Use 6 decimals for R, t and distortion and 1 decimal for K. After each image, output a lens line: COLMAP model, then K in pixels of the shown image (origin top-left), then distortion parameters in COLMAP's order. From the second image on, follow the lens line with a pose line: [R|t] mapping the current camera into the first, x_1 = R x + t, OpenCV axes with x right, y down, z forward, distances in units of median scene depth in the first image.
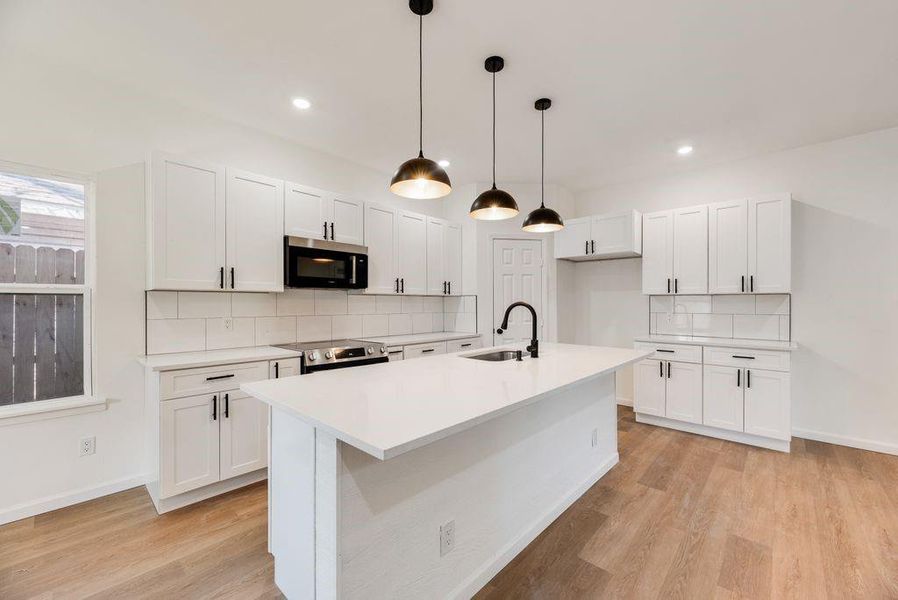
lens RADIAL K [[366.6, 0, 447.7], [0, 366.6, 302.9], [0, 0, 1]] dist [0.003691, -0.000191]
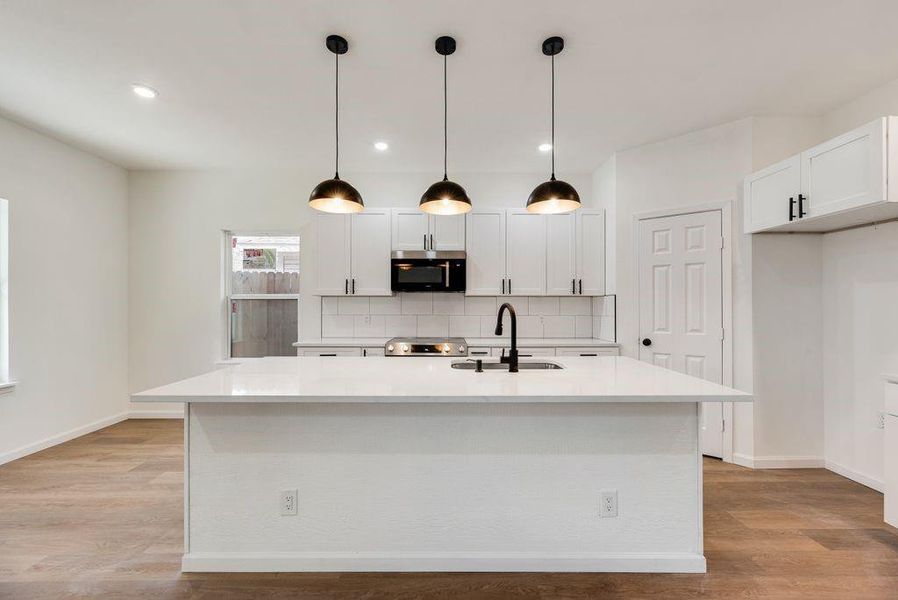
lens RADIAL K [[366.6, 0, 445.1], [0, 366.6, 301.2], [0, 0, 1]] dist [0.003691, -0.000191]
pose [[0.678818, -0.006068, -0.734282, 0.542912], [0.001274, 0.999974, -0.007086, -0.001719], [0.734306, 0.003874, 0.678808, 0.252159]]
